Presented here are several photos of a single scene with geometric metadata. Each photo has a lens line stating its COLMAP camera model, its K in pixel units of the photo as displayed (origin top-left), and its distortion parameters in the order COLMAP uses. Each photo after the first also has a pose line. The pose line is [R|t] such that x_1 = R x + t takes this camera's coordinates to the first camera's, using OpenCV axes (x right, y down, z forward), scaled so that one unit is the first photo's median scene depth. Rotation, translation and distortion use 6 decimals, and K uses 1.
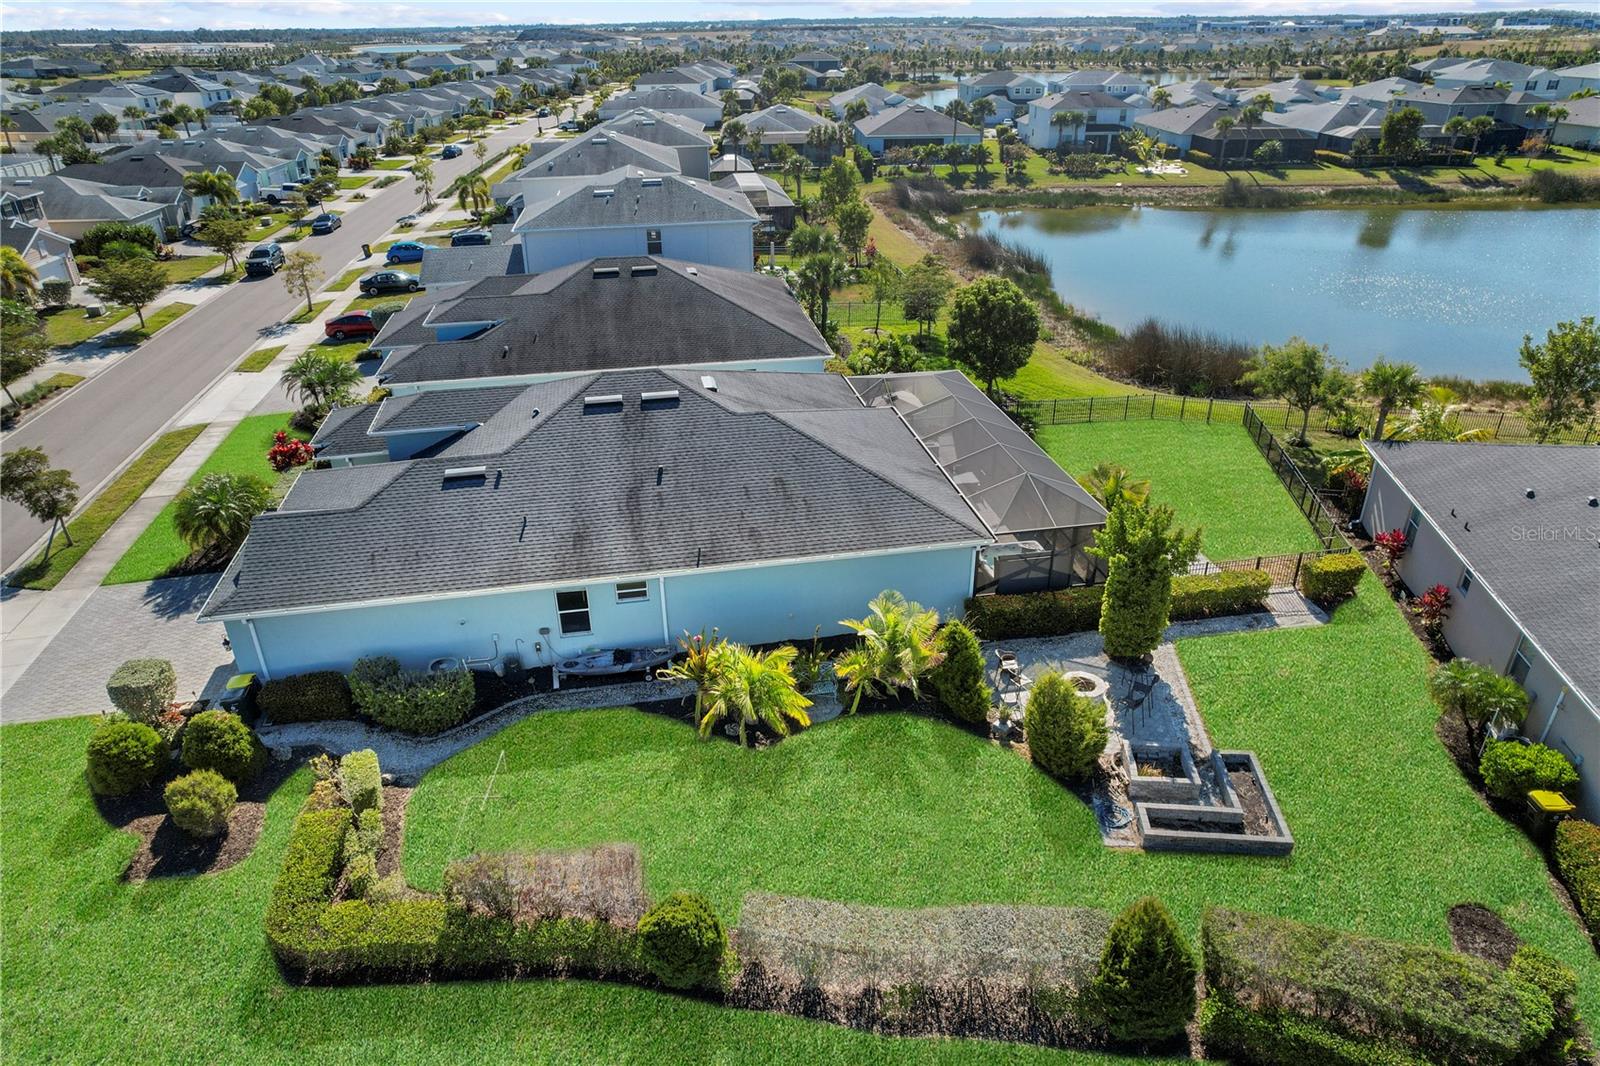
lens RADIAL K [[1015.3, 0, 800.0], [0, 1015.3, 533.0], [0, 0, 1]] dist [-0.010465, 0.002304]
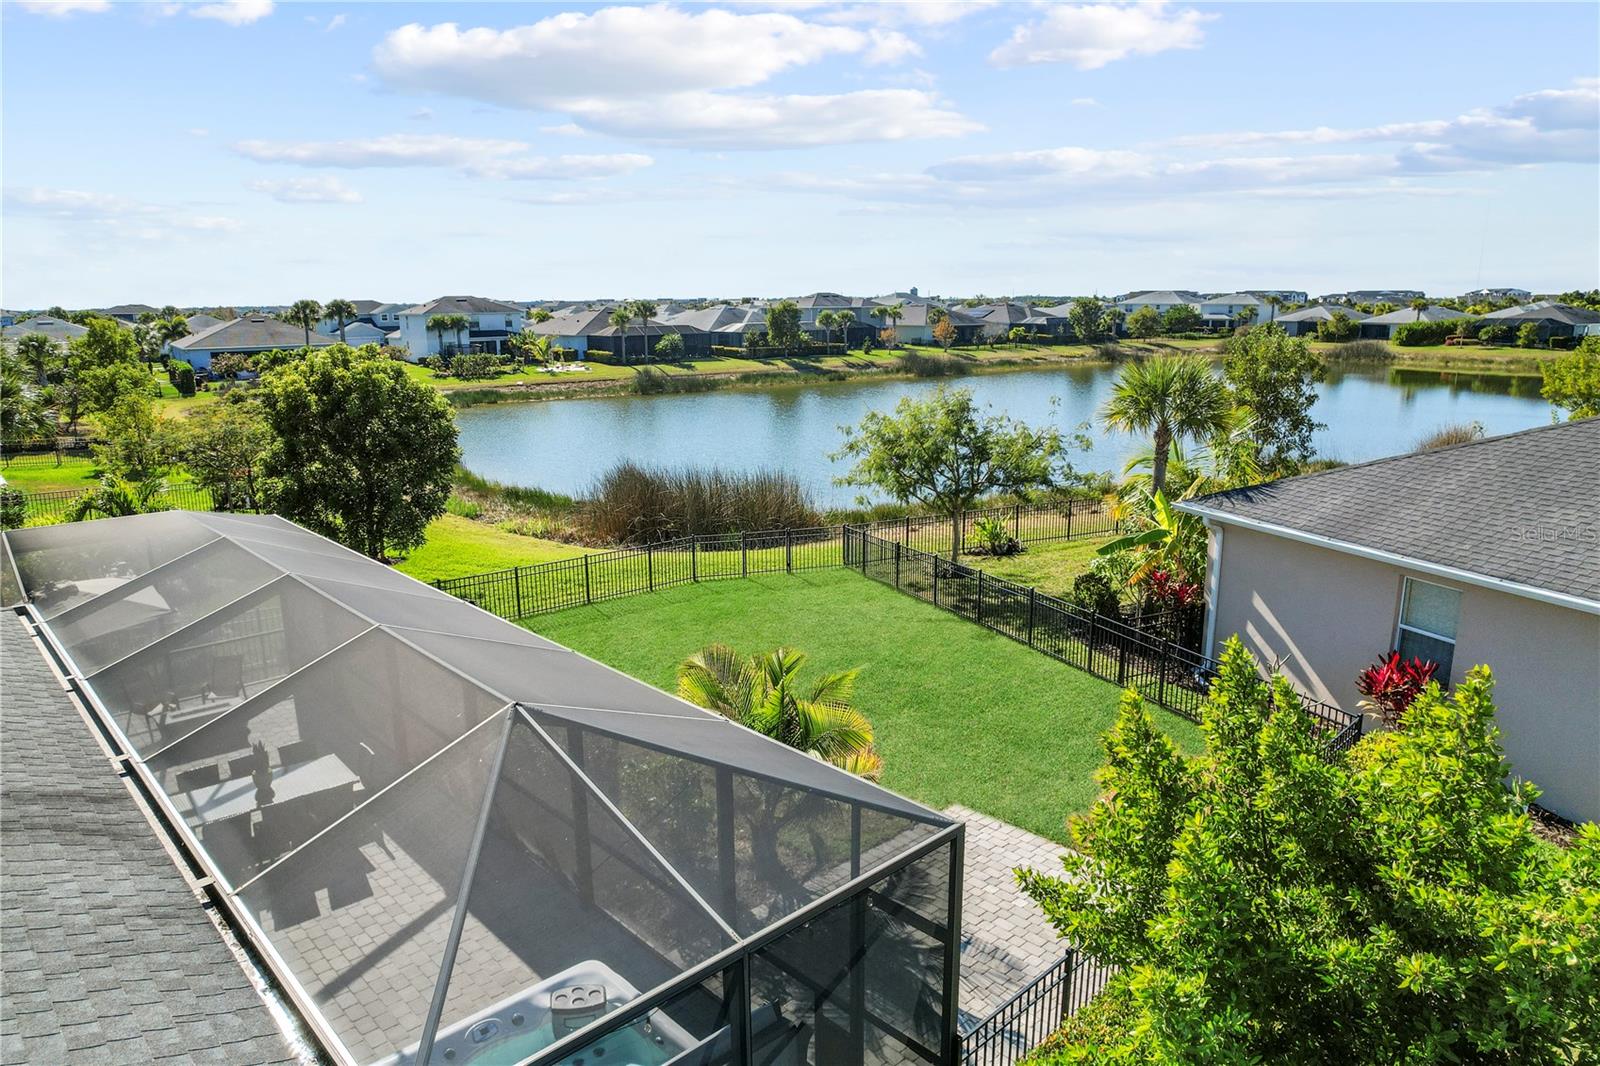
lens RADIAL K [[1015.3, 0, 800.0], [0, 1015.3, 533.0], [0, 0, 1]] dist [-0.010465, 0.002304]
pose [[0.840480, -0.112507, 0.530034, 0.041925], [0.239618, 0.954531, -0.177352, -0.010653], [-0.485980, 0.276067, 0.829223, 0.199875]]
